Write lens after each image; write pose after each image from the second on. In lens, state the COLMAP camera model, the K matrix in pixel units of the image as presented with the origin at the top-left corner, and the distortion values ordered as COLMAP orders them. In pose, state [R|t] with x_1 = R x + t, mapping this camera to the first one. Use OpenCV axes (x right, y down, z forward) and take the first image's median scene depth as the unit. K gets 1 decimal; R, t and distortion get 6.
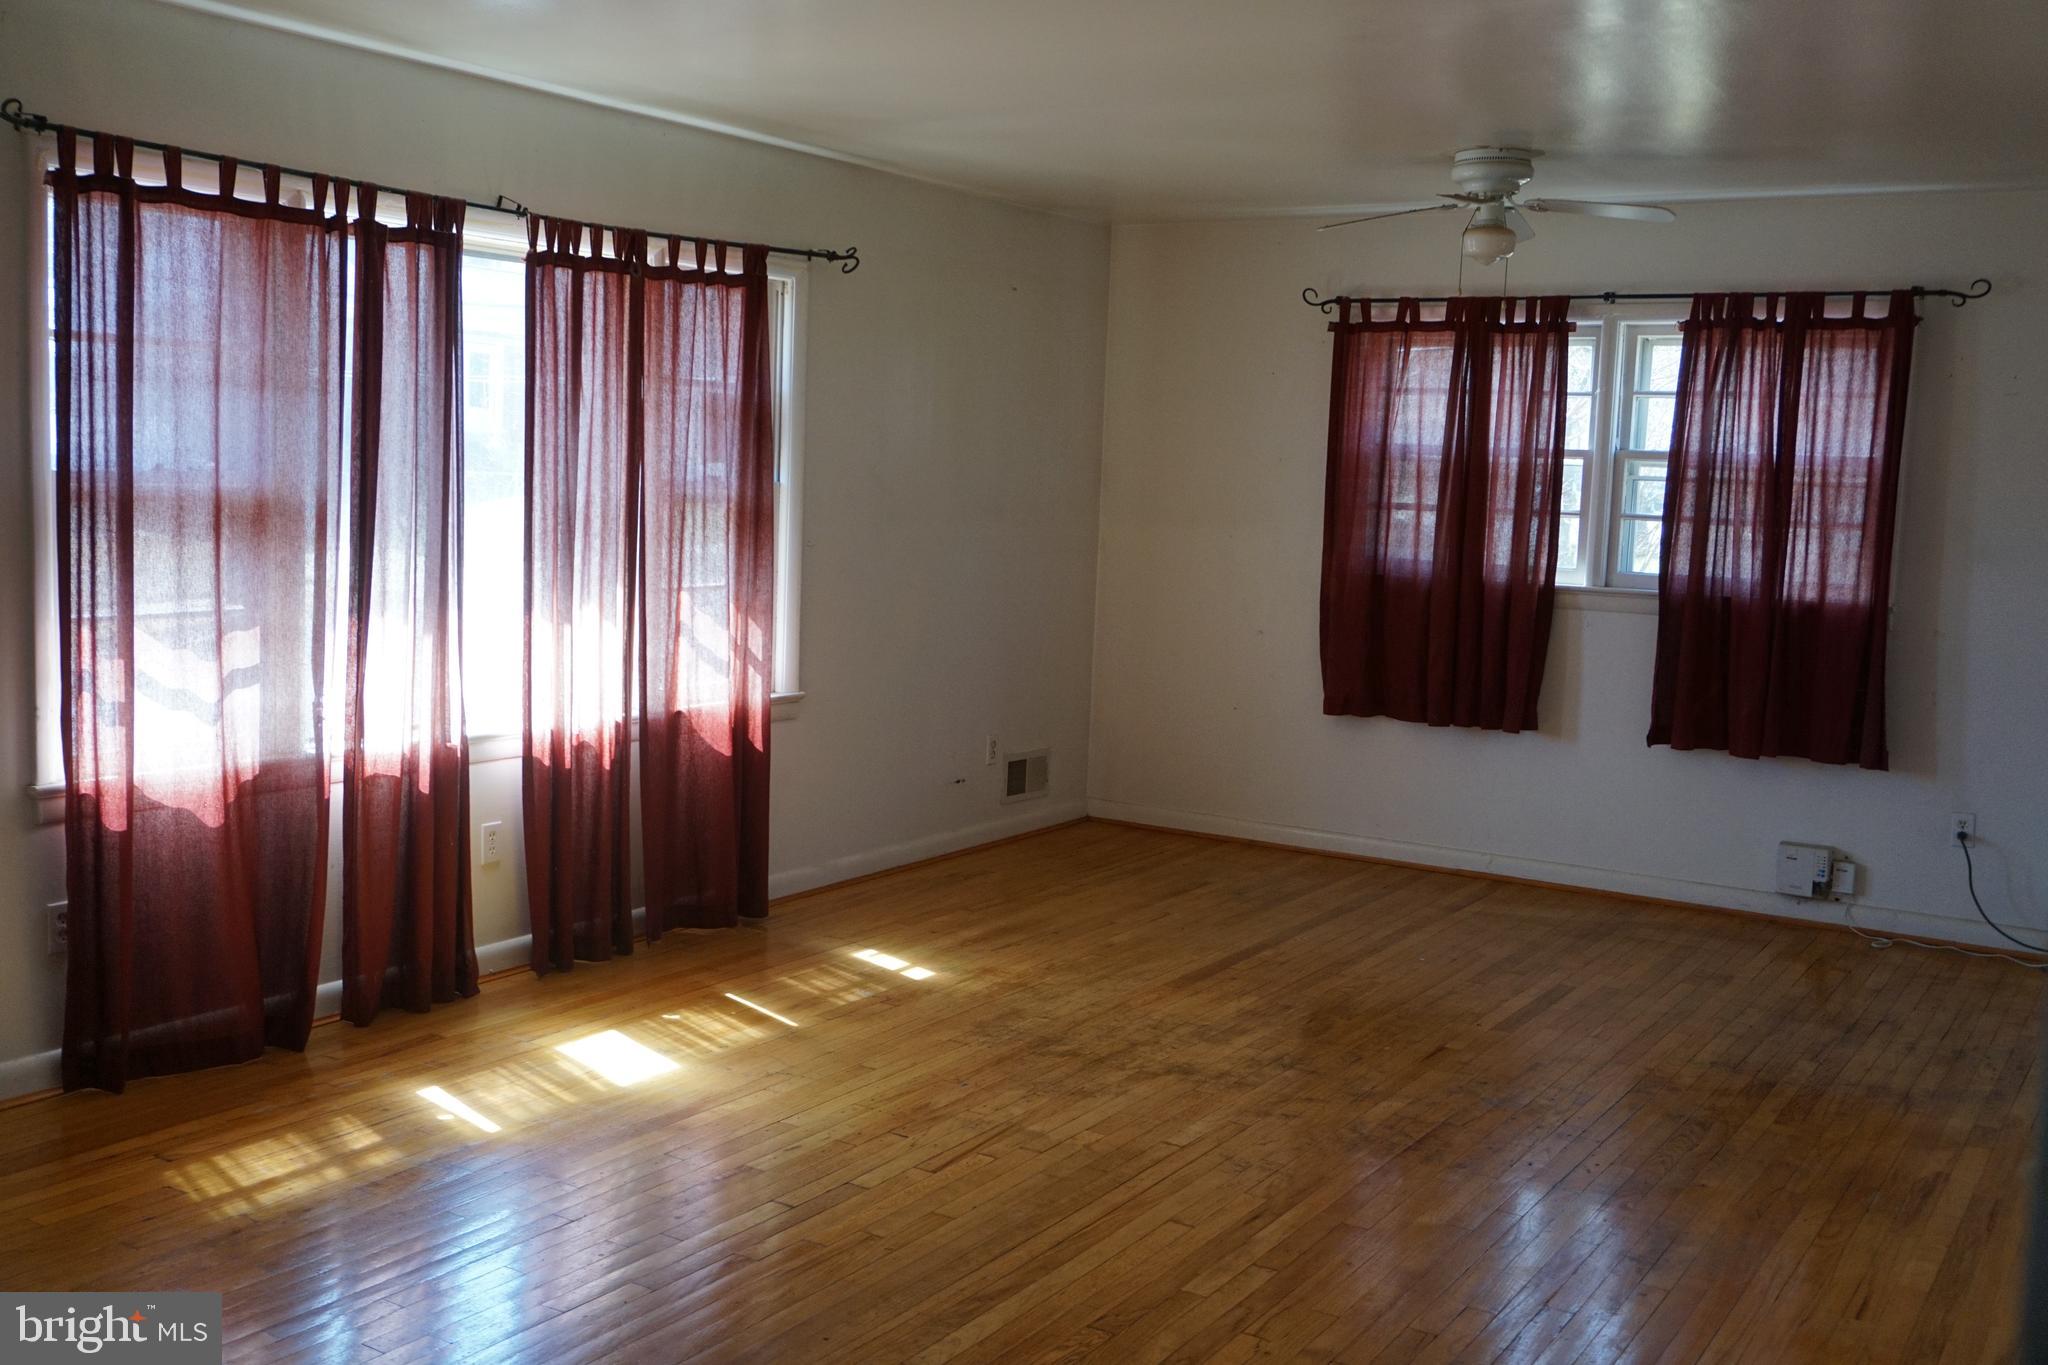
lens RADIAL K [[1999.1, 0, 1016.9], [0, 1999.1, 680.1], [0, 0, 1]] dist [0.005991, 0.000000]
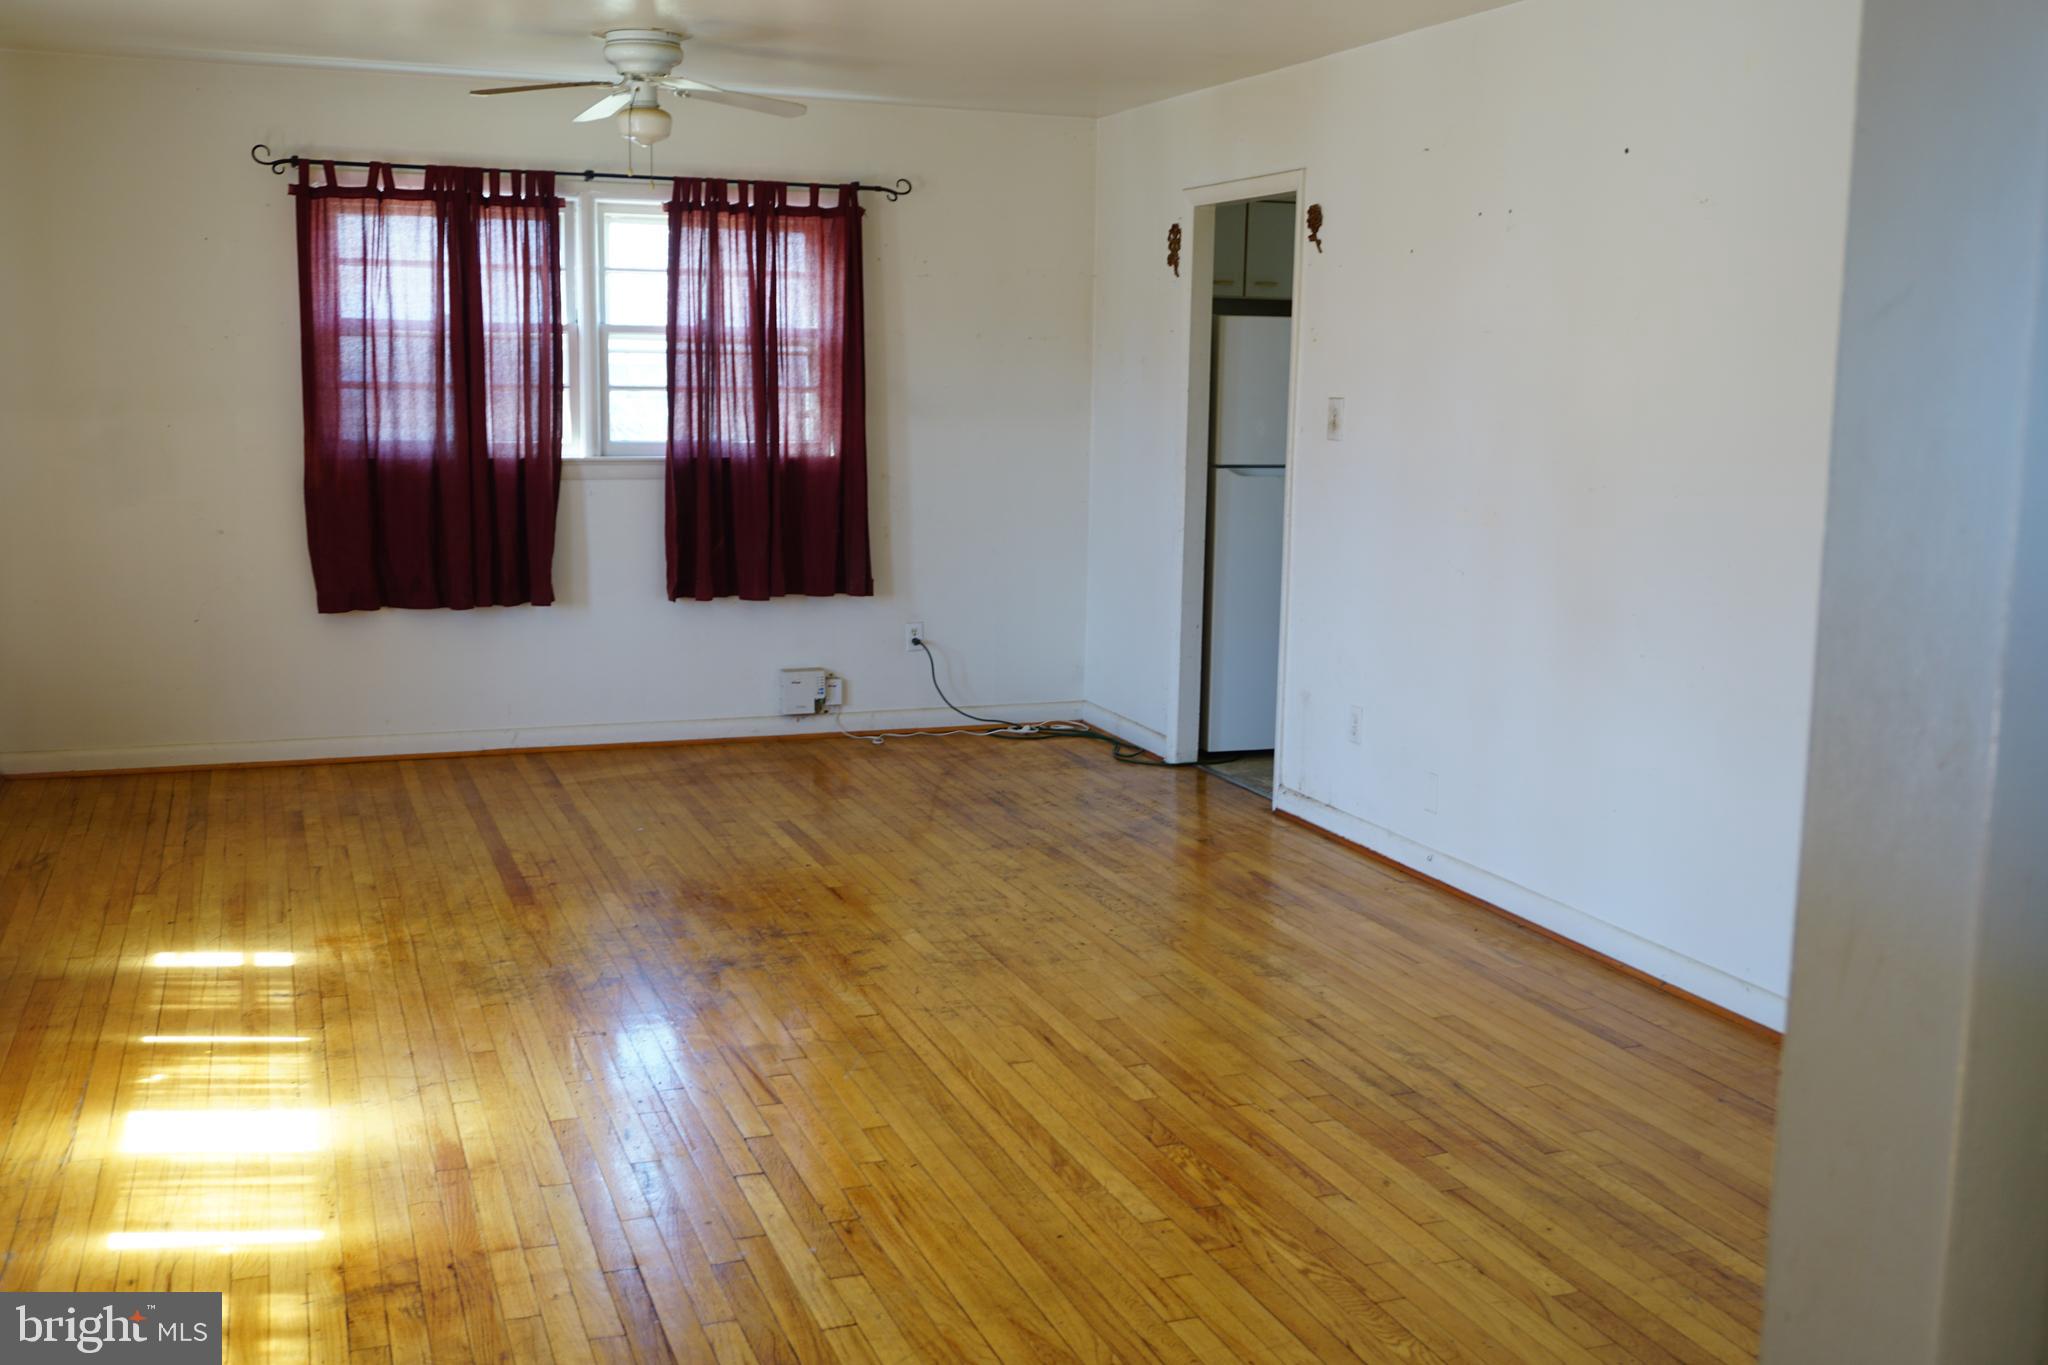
lens RADIAL K [[1999.1, 0, 1015.9], [0, 1999.1, 678.8], [0, 0, 1]] dist [0.005991, 0.000000]
pose [[0.604690, -0.150040, 0.782201, -0.448141], [0.094063, 0.988676, 0.116930, -0.036523], [-0.790887, 0.002870, 0.611956, 0.207697]]
